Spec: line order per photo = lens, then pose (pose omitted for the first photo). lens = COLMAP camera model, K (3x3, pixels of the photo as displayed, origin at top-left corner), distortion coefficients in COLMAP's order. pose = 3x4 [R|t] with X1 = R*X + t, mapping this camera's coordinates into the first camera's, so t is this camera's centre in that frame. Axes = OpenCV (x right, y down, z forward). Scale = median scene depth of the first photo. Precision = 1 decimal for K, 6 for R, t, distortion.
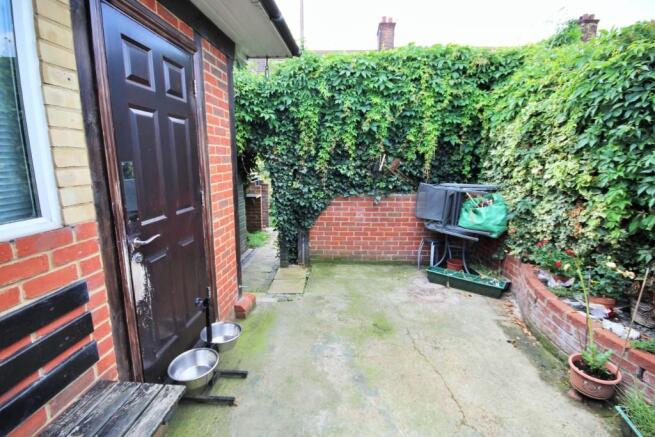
lens RADIAL K [[303.7, 0, 328.9], [0, 303.7, 217.5], [0, 0, 1]] dist [0.001177, -0.002001]
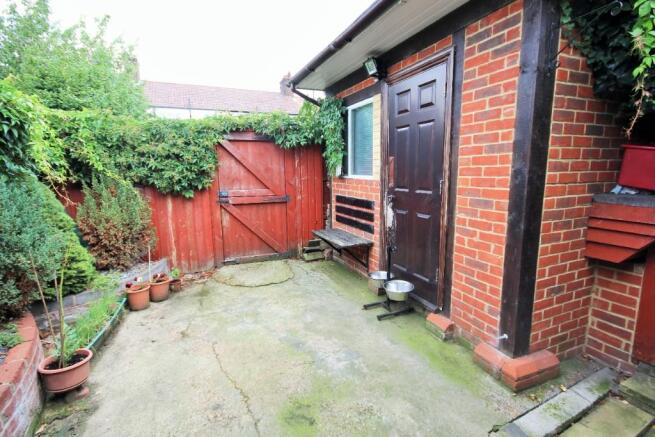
lens RADIAL K [[303.7, 0, 327.1], [0, 303.7, 218.6], [0, 0, 1]] dist [0.001177, -0.002001]
pose [[-0.882000, 0.074853, -0.465267, 0.624883], [-0.087916, 0.943835, 0.318507, -0.354977], [0.462976, 0.321827, -0.825881, 2.309536]]
